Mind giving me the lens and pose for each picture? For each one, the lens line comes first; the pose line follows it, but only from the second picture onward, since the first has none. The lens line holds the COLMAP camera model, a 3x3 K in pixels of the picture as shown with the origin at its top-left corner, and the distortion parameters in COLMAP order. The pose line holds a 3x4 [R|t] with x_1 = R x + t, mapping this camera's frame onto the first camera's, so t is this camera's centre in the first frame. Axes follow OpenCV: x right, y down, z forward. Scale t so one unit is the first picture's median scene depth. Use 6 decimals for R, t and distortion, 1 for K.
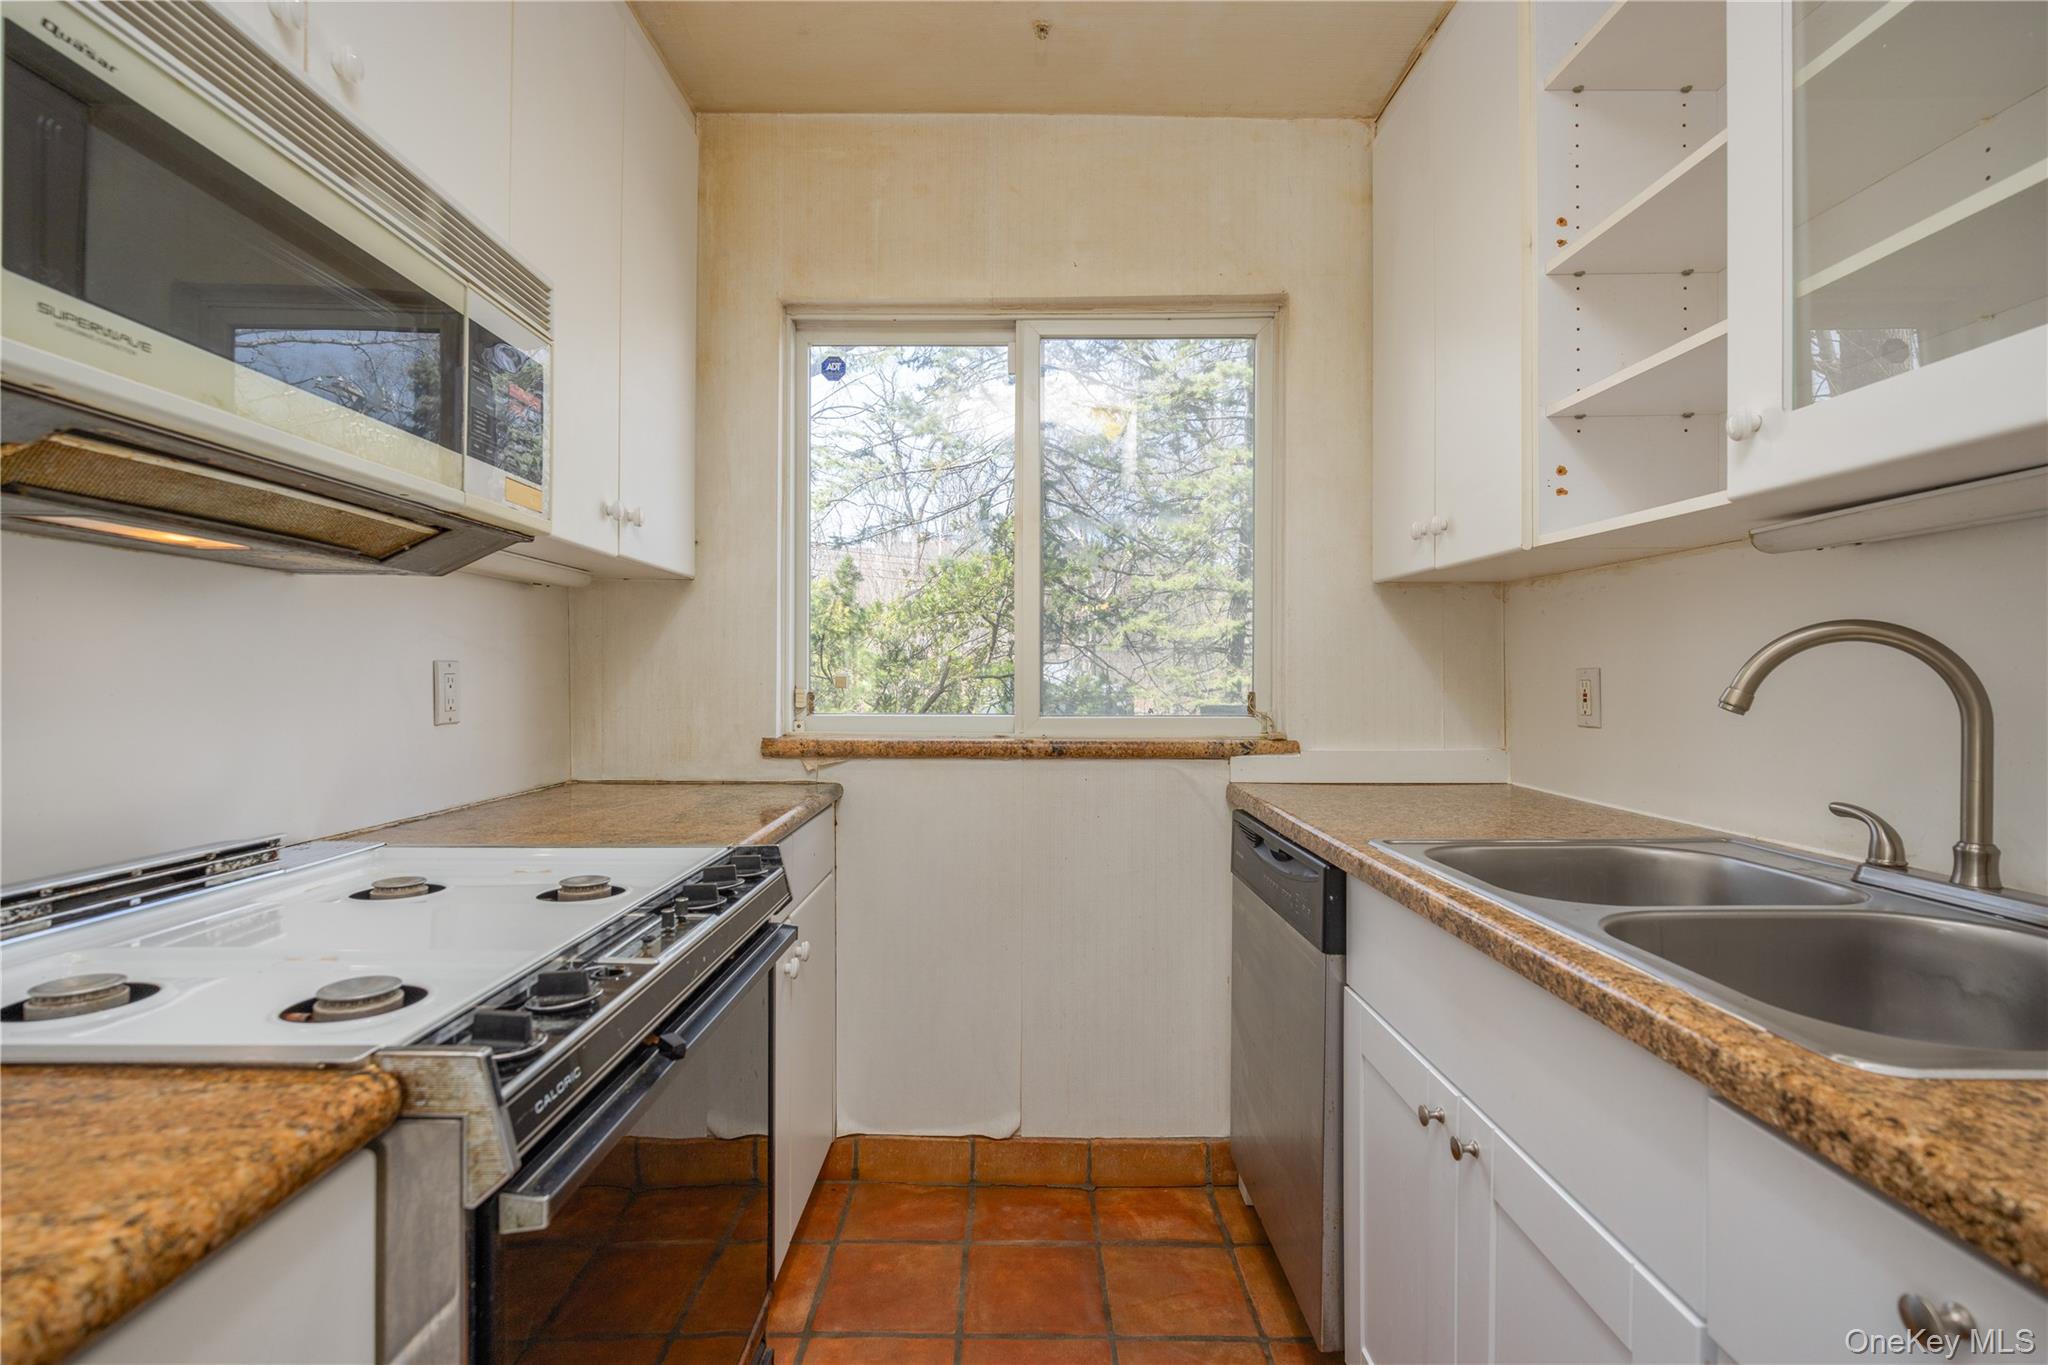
lens RADIAL K [[955.9, 0, 1006.7], [0, 955.9, 673.4], [0, 0, 1]] dist [0.000433, 0.000076]
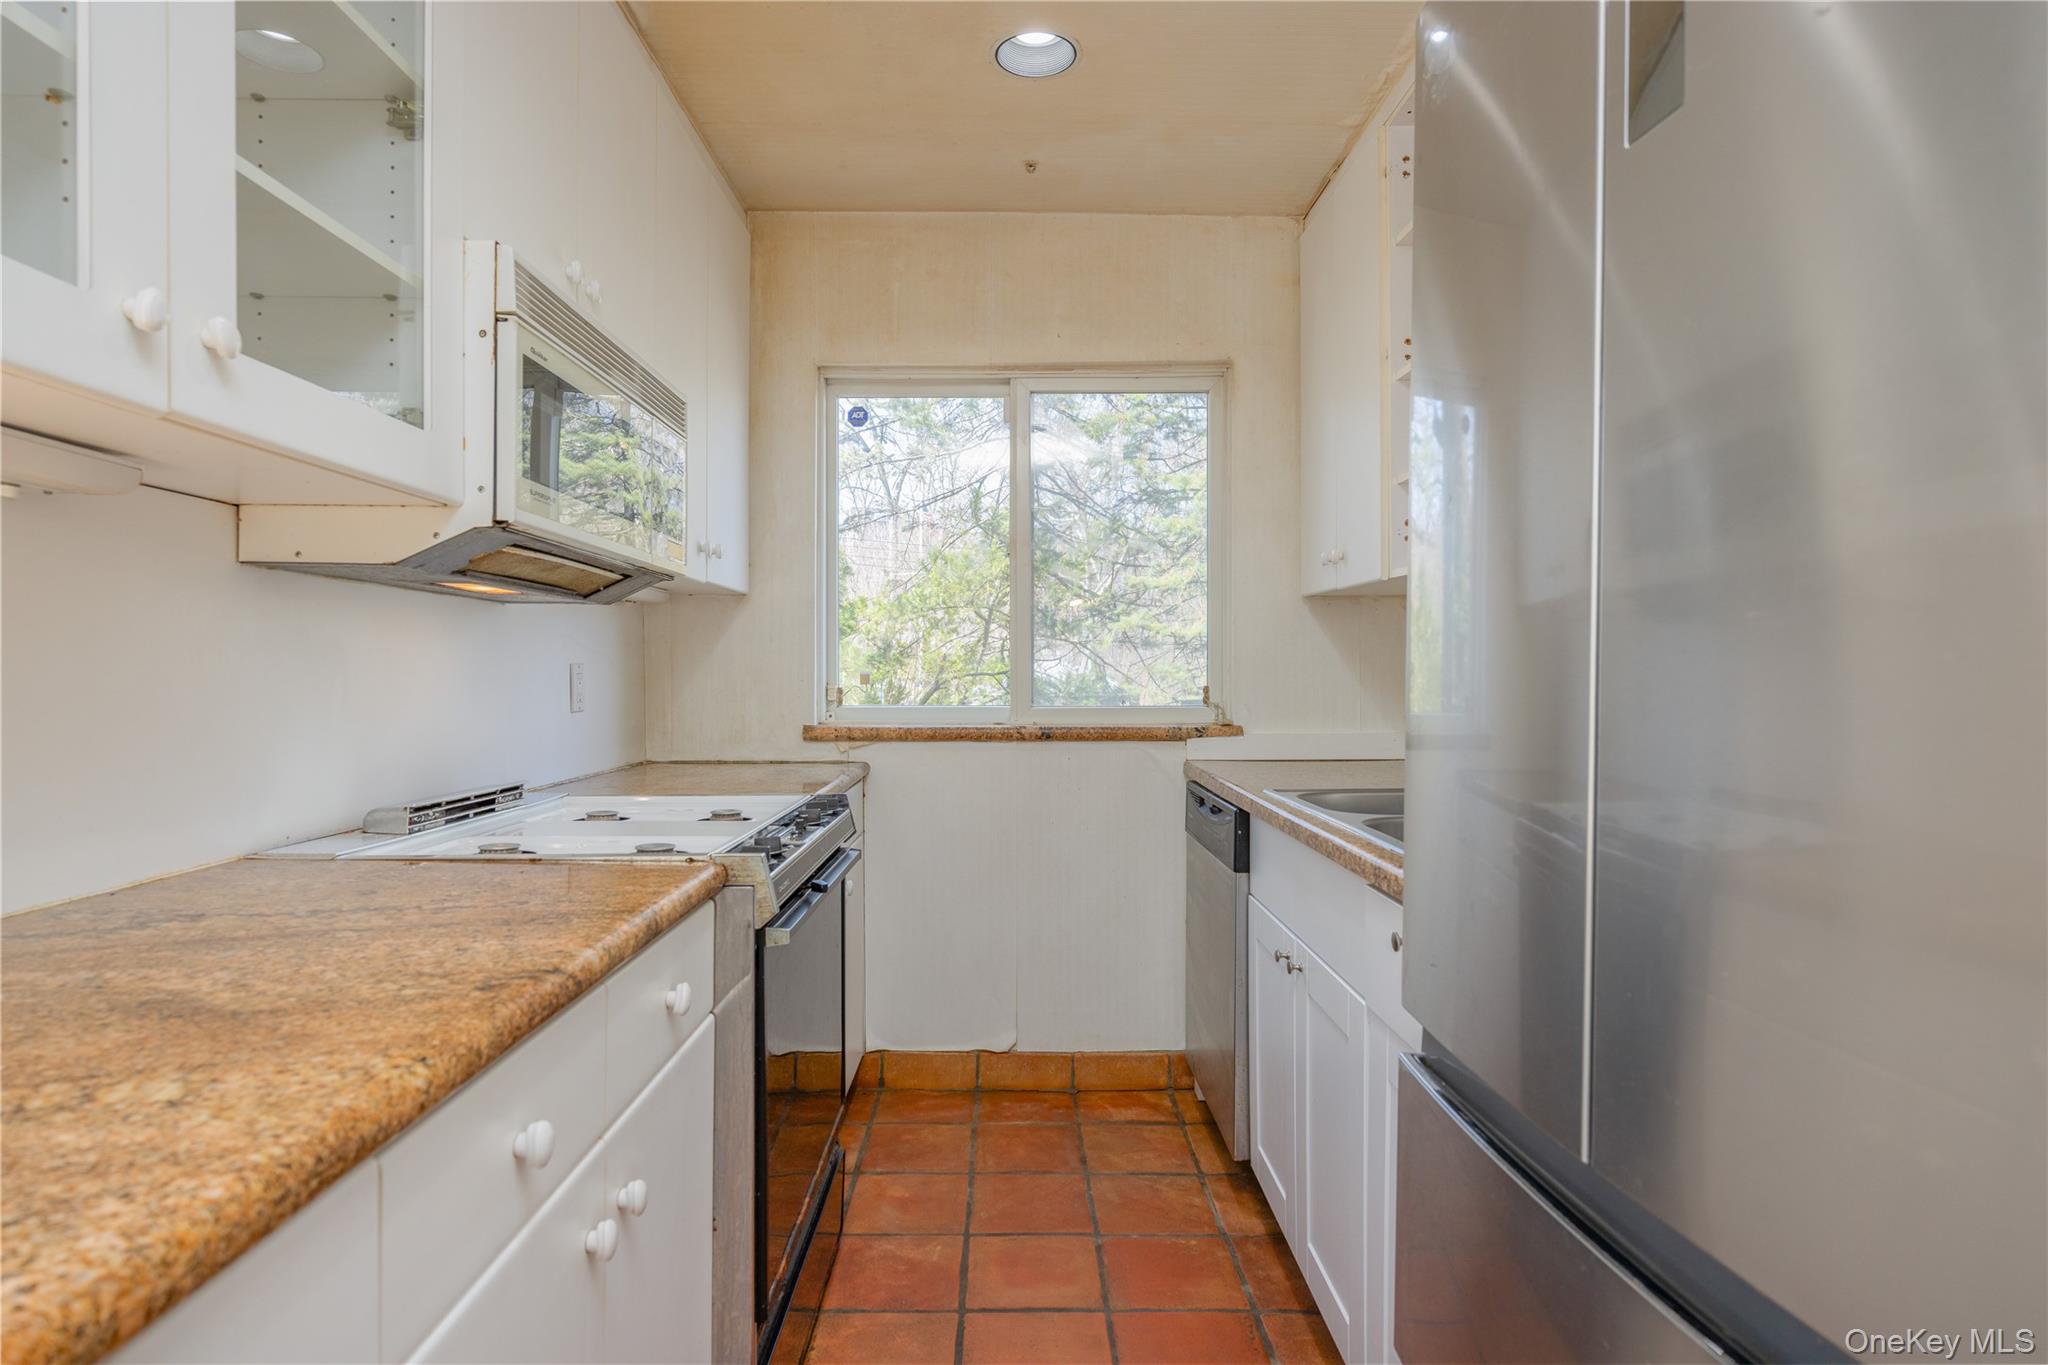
lens RADIAL K [[1123.0, 0, 1017.9], [0, 1123.0, 685.7], [0, 0, 1]] dist [-0.001476, -0.000076]
pose [[0.999801, -0.004054, 0.019556, -0.011471], [0.003787, 0.999900, 0.013636, -0.001633], [-0.019610, -0.013559, 0.999716, -0.481736]]
